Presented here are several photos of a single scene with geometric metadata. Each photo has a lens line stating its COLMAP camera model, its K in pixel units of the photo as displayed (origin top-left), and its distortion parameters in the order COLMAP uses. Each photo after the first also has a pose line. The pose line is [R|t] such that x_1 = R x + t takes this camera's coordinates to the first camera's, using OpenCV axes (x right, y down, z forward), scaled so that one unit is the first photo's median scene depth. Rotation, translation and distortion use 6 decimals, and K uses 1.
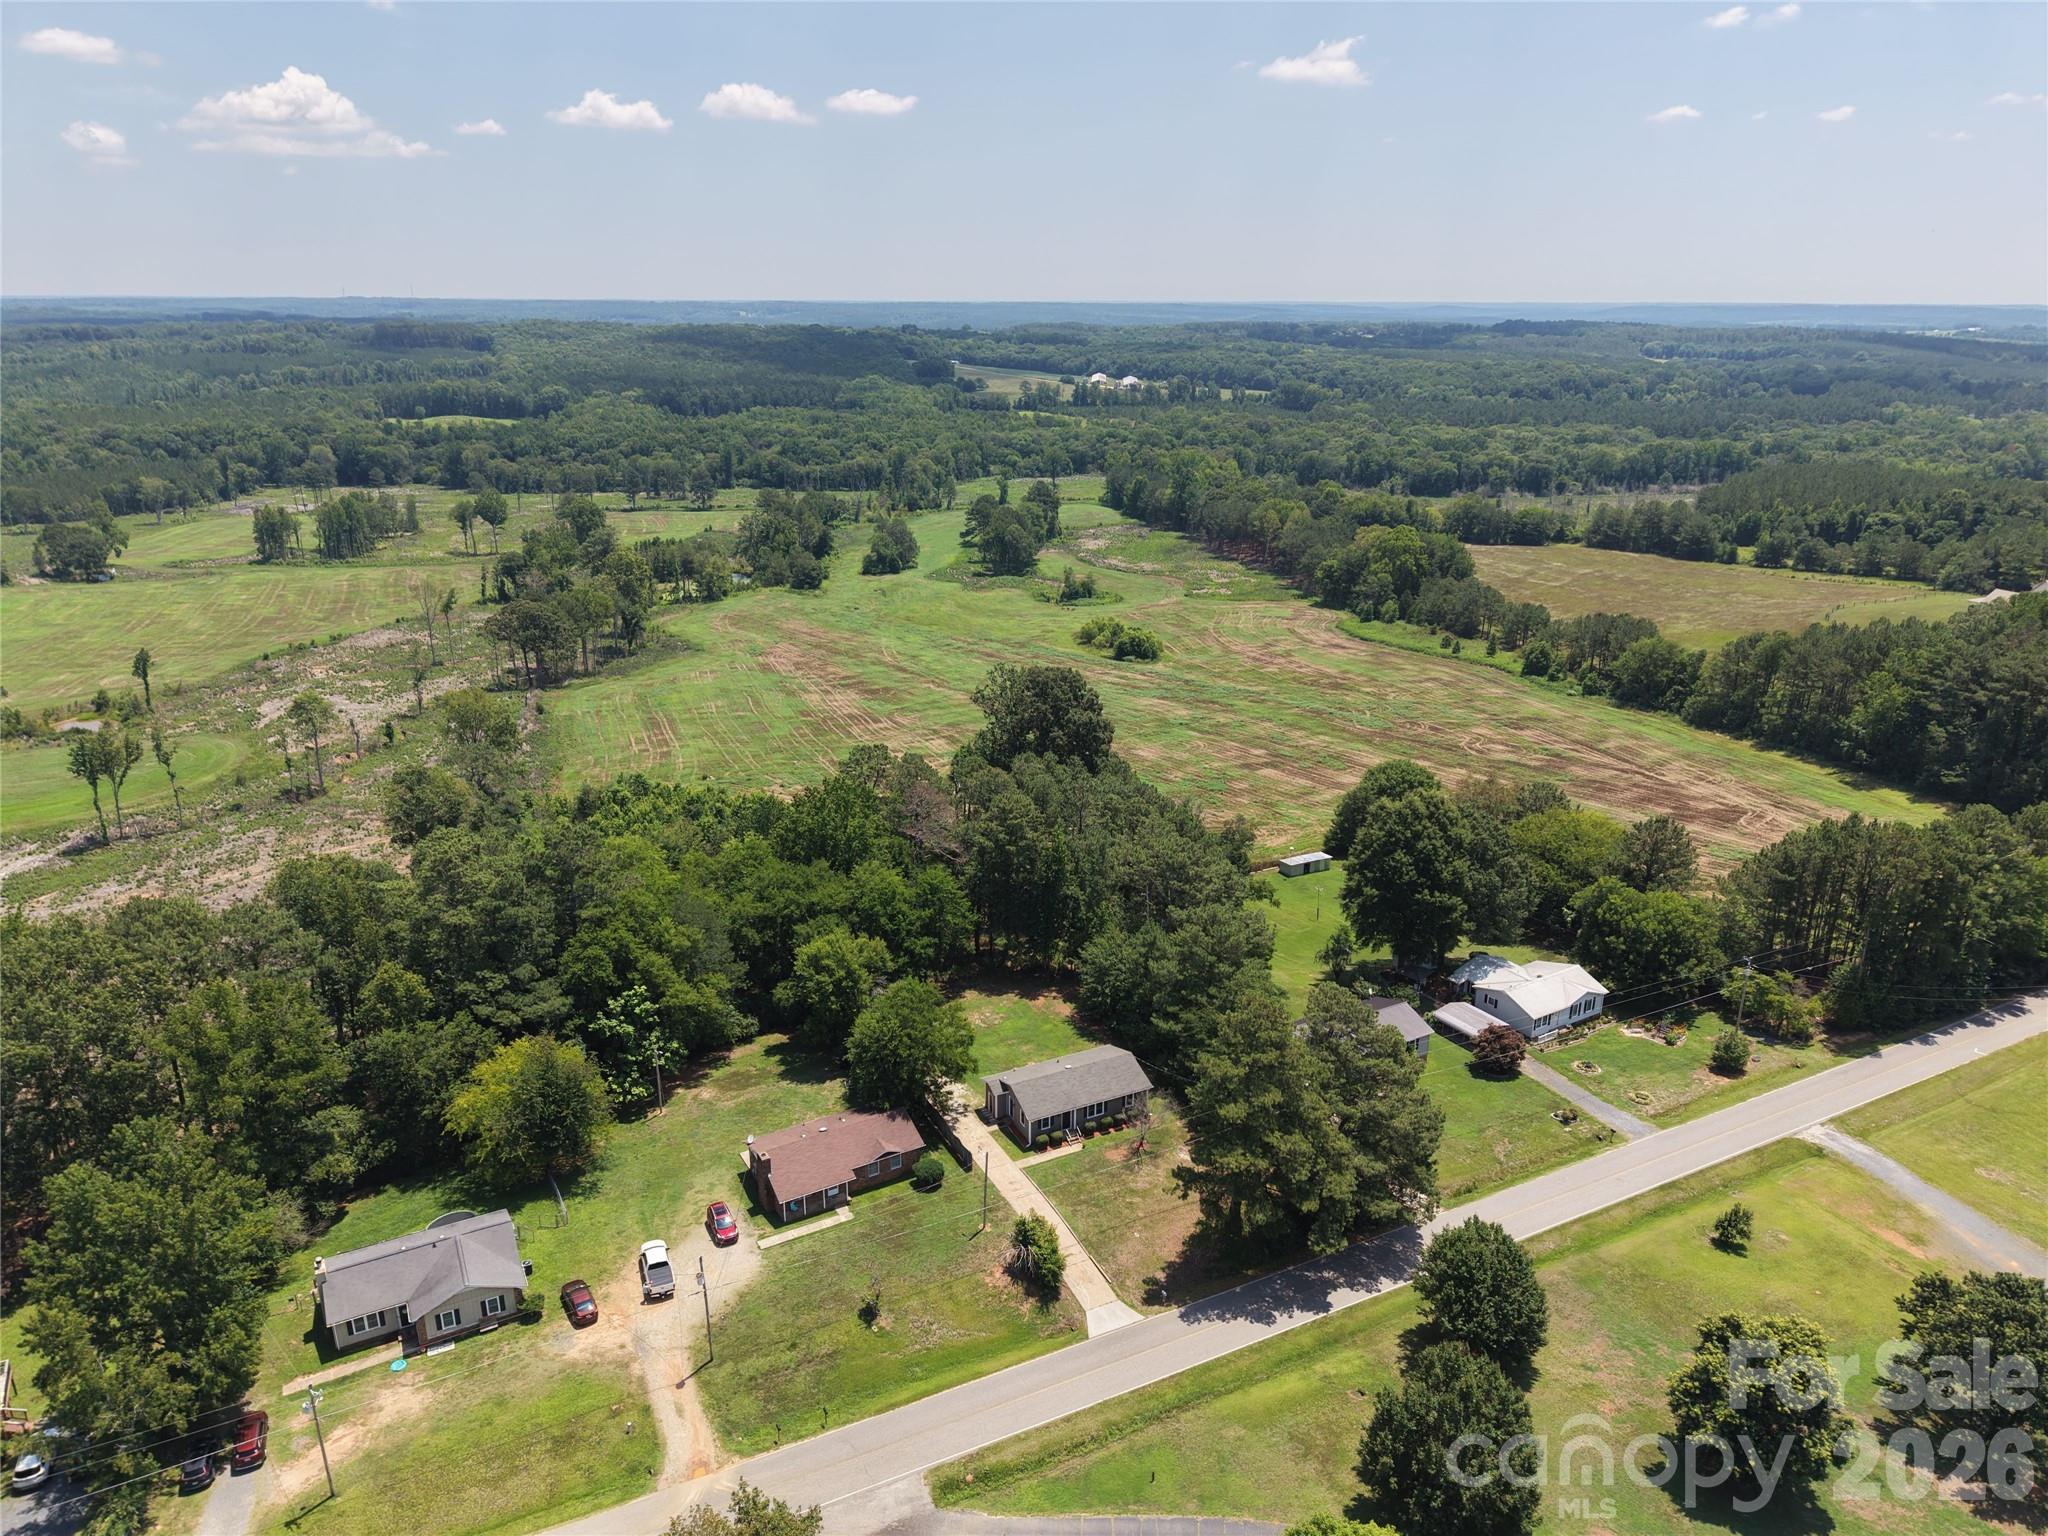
lens RADIAL K [[1360.8, 0, 1024.0], [0, 1360.8, 768.0], [0, 0, 1]] dist [0.030634, -0.024582]
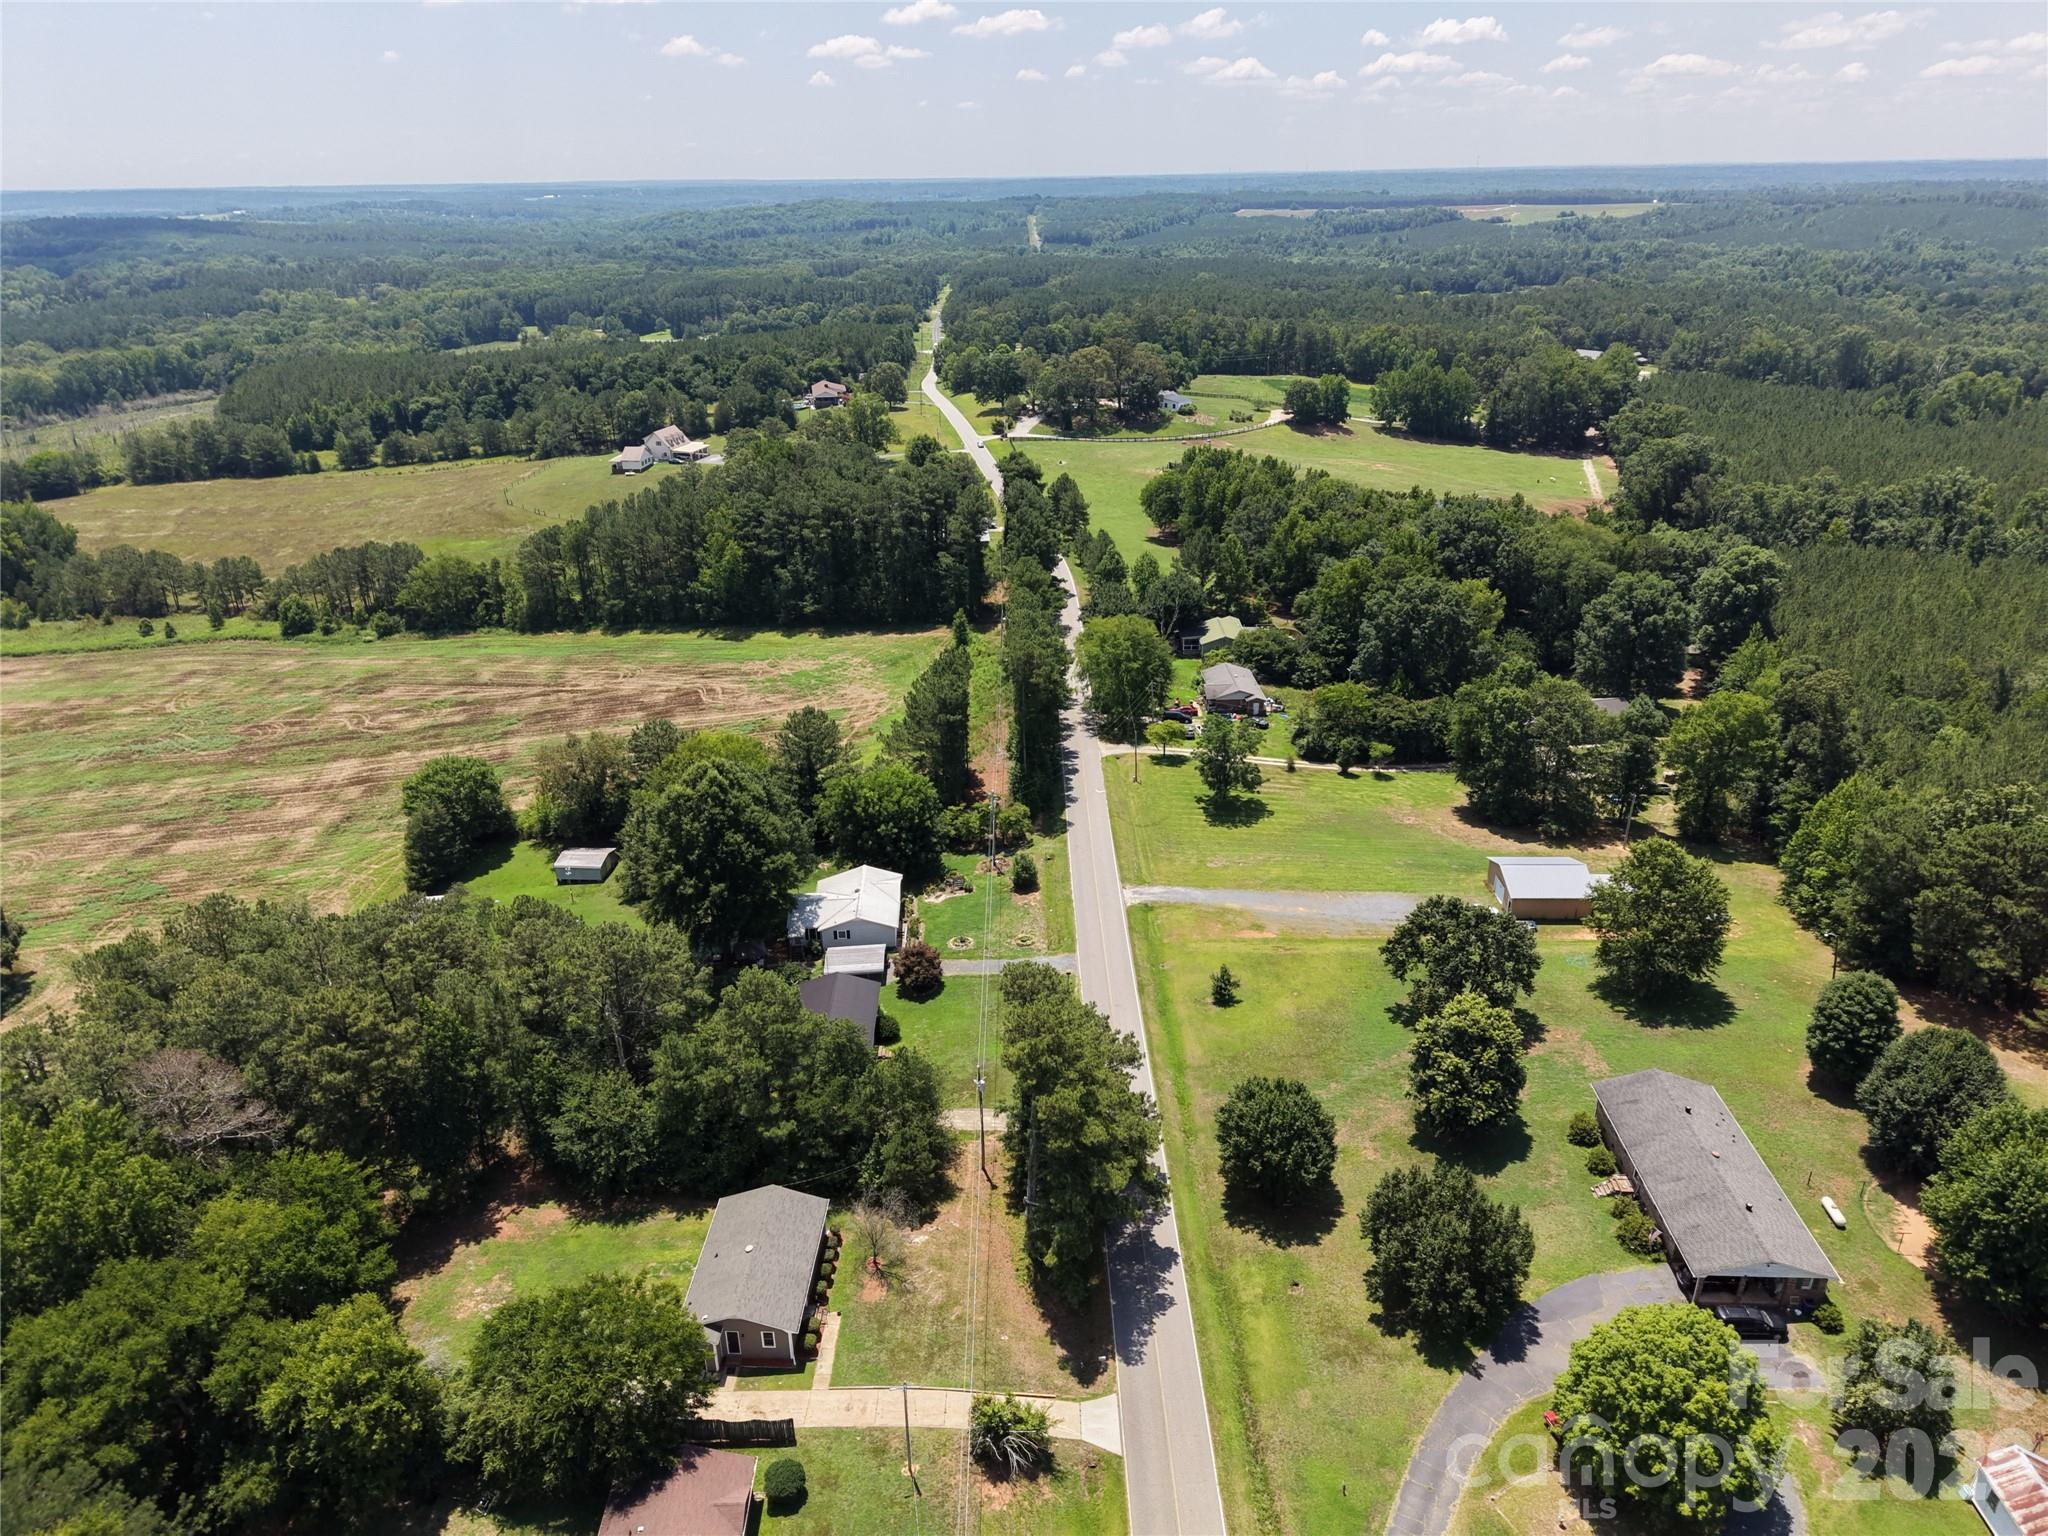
lens RADIAL K [[1360.8, 0, 1024.0], [0, 1360.8, 768.0], [0, 0, 1]] dist [0.030634, -0.024582]
pose [[0.467534, -0.364013, 0.805547, -0.393471], [0.304122, 0.921886, 0.240074, -0.155696], [-0.830013, 0.132742, 0.541718, 0.406700]]
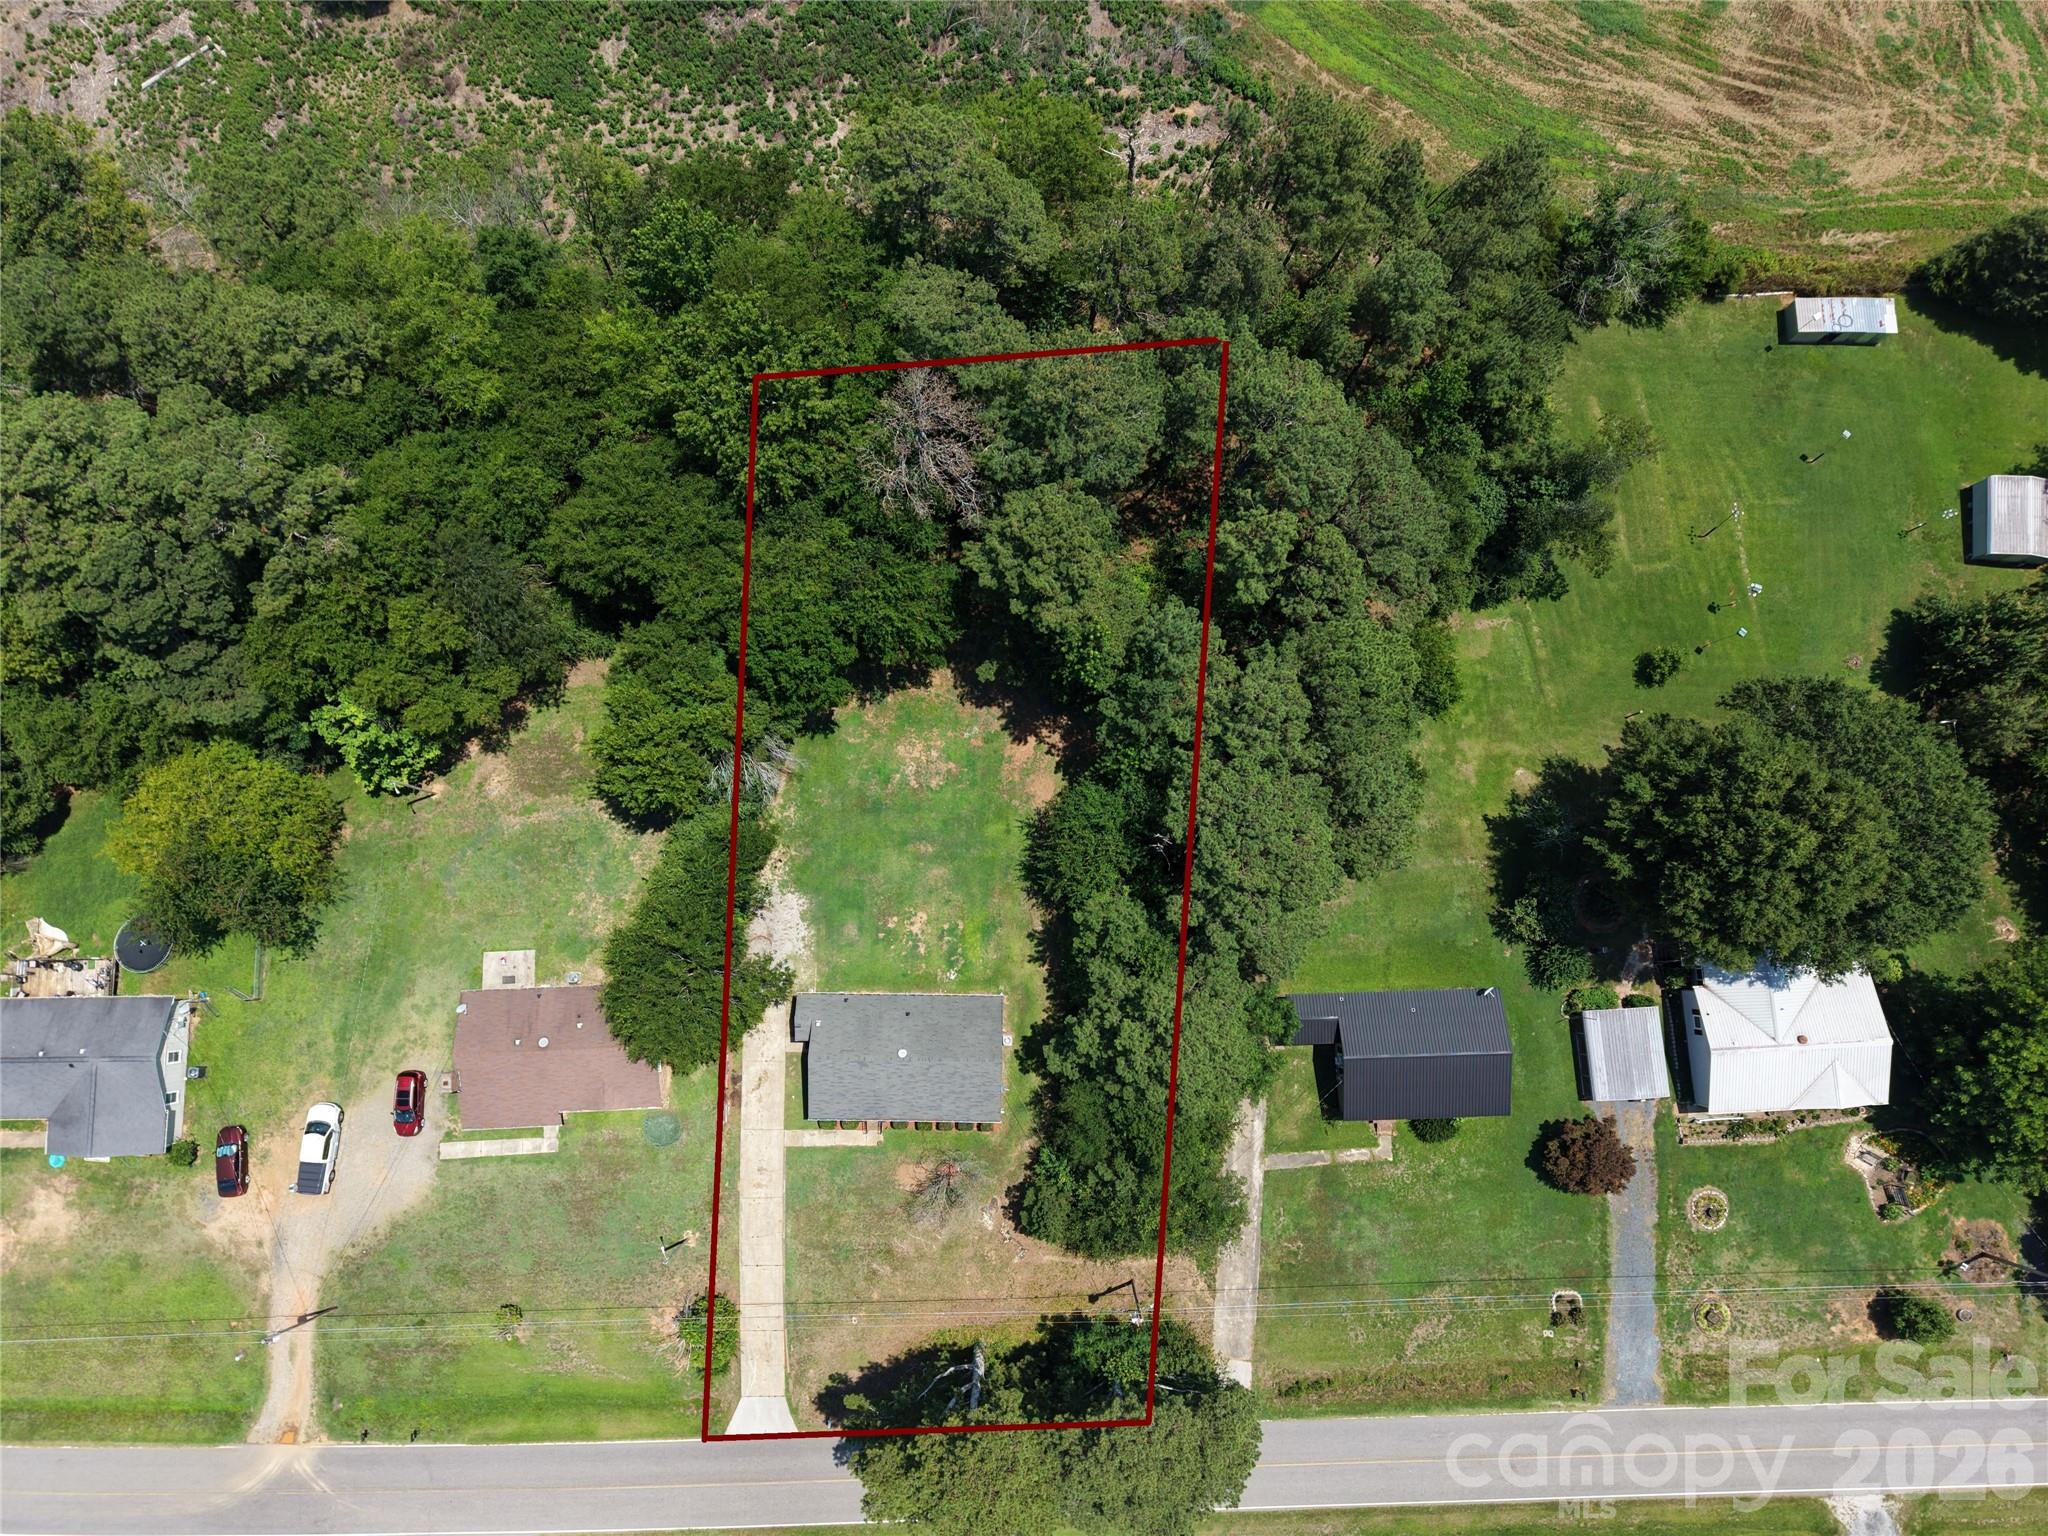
lens RADIAL K [[1360.8, 0, 1024.0], [0, 1360.8, 768.0], [0, 0, 1]] dist [0.030634, -0.024582]
pose [[0.891173, 0.448318, -0.069447, 0.068748], [-0.135325, 0.408809, 0.902531, -0.469139], [0.433011, -0.794913, 0.424987, 0.807359]]
